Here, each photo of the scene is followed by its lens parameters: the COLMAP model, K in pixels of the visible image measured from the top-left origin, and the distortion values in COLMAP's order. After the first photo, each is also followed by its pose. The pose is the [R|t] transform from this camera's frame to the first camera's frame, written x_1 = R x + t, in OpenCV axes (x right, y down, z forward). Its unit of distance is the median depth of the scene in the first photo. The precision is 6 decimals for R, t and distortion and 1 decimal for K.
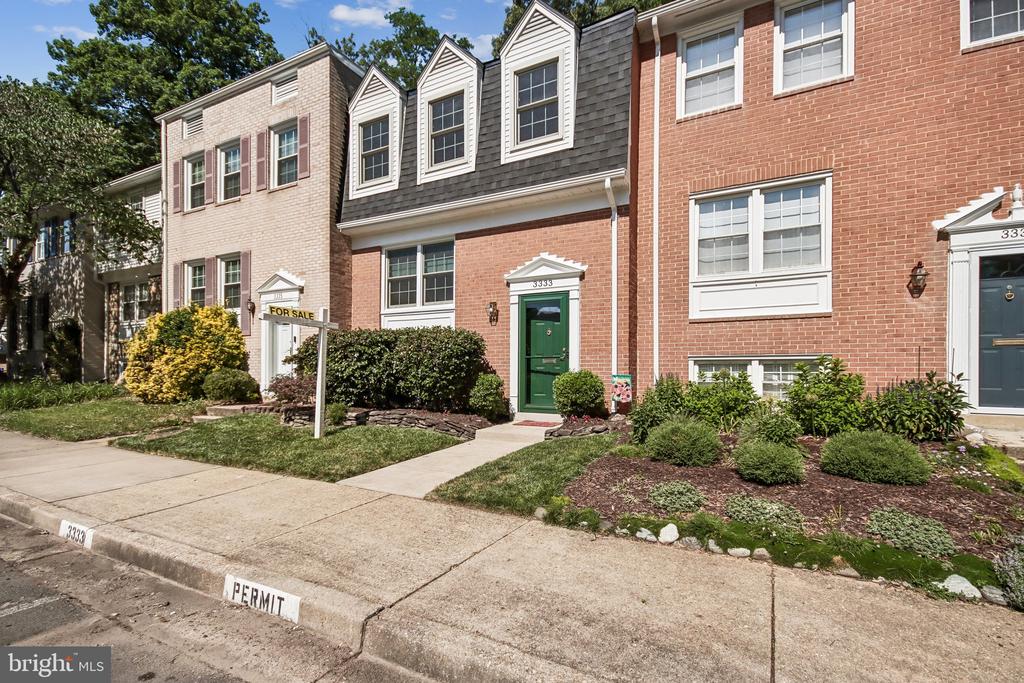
lens RADIAL K [[471.7, 0, 542.0], [0, 471.7, 365.3], [0, 0, 1]] dist [0.014773, -0.007501]
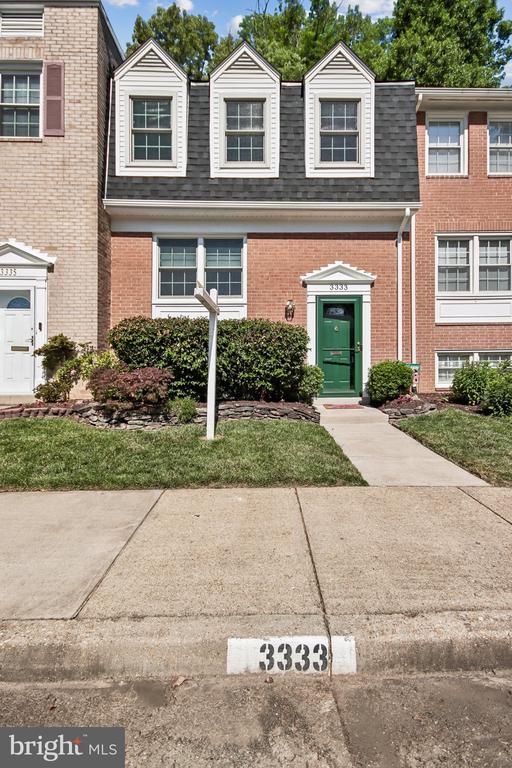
lens RADIAL K [[353.7, 0, 254.0], [0, 353.7, 358.2], [0, 0, 1]] dist [0.014773, -0.007501]
pose [[0.875860, -0.003162, 0.482554, -0.601678], [0.002178, 0.999994, 0.002600, 0.001209], [-0.482560, -0.001226, 0.875862, 0.323000]]
